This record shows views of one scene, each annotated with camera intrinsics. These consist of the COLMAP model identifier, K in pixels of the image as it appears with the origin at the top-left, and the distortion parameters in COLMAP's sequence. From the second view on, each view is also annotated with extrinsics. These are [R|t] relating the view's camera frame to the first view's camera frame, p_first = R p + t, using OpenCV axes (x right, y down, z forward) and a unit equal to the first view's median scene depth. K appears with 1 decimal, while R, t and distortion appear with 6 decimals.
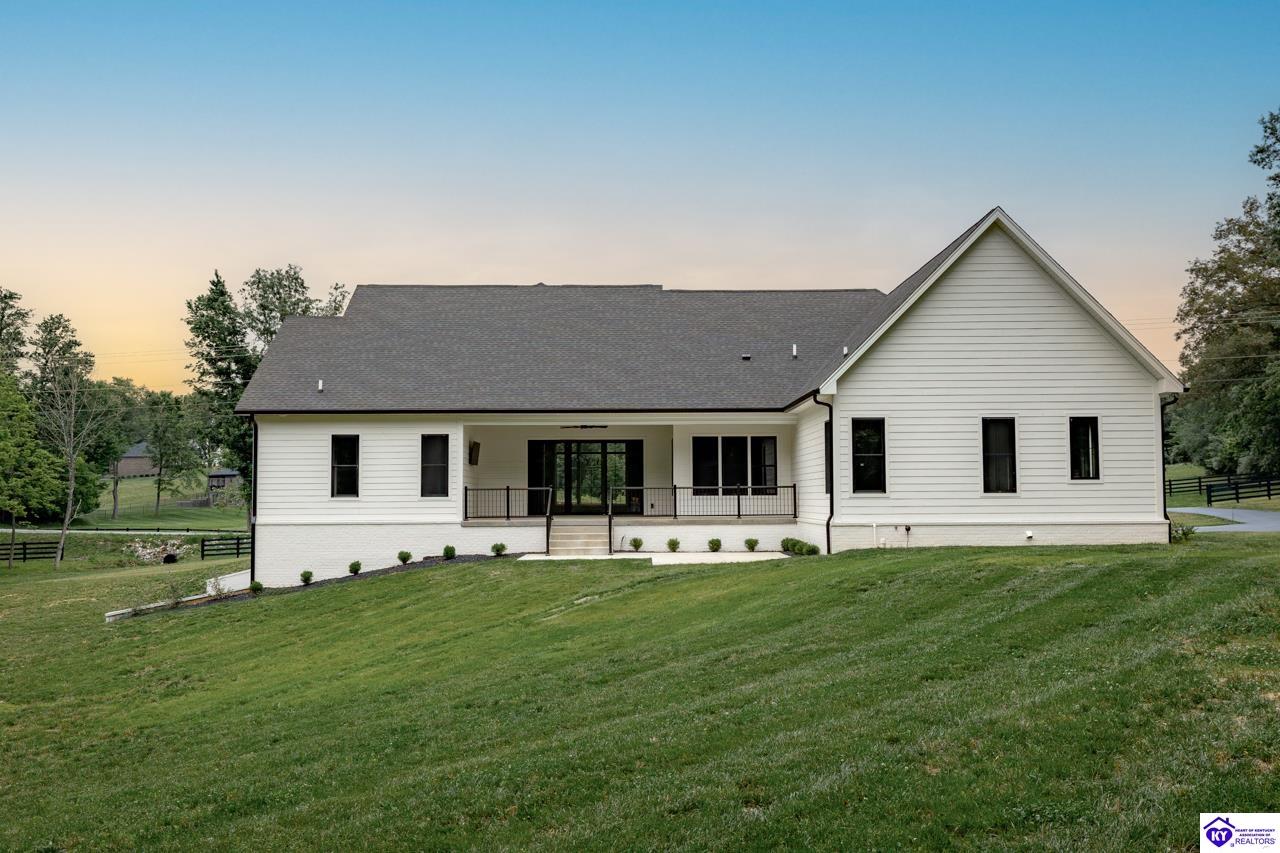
lens RADIAL K [[1281.8, 0, 640.0], [0, 1281.8, 426.5], [0, 0, 1]] dist [-0.011920, 0.002517]
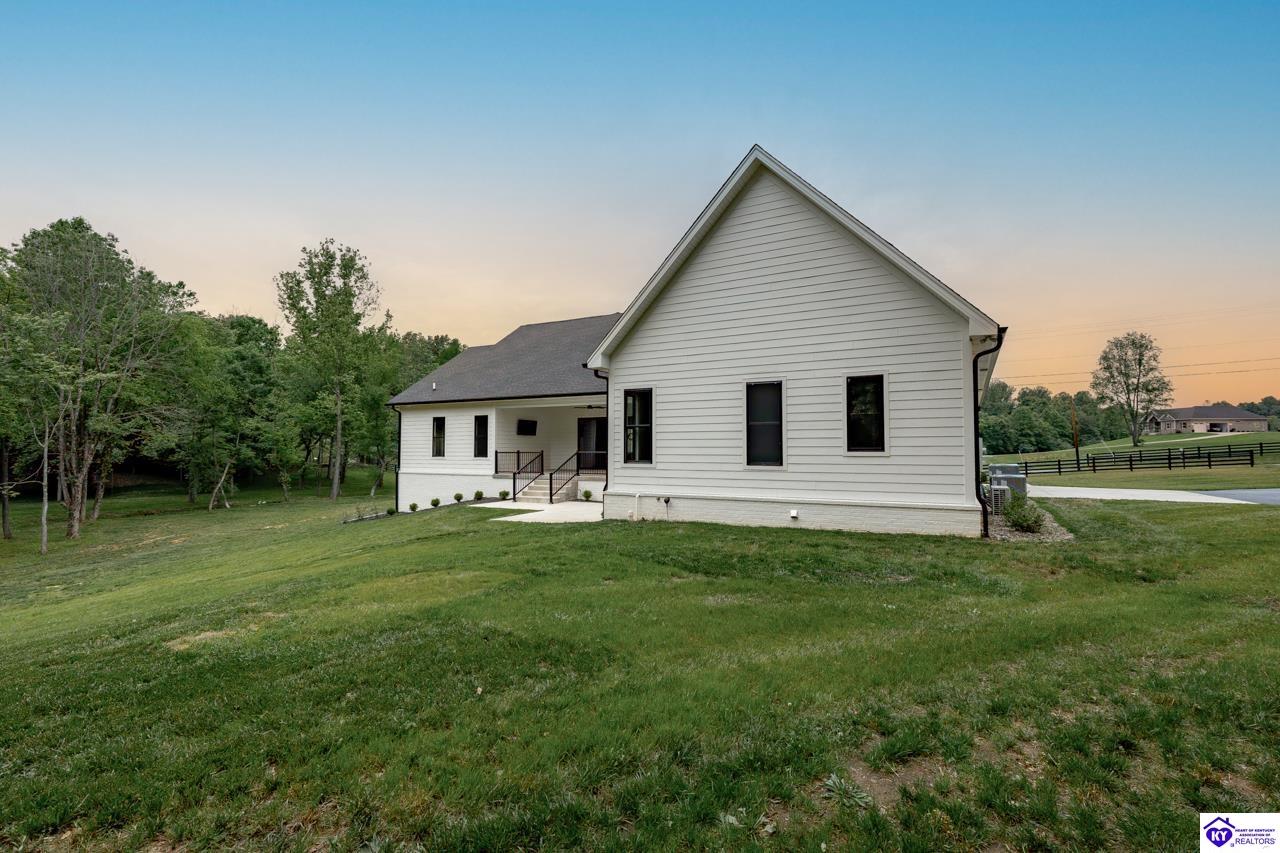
lens RADIAL K [[587.8, 0, 640.0], [0, 587.8, 426.5], [0, 0, 1]] dist [-0.000256, -0.000124]
pose [[0.868446, -0.013790, -0.495592, 0.408565], [0.024127, 0.999604, 0.014464, 0.016276], [0.495197, -0.024518, 0.868435, 0.597776]]
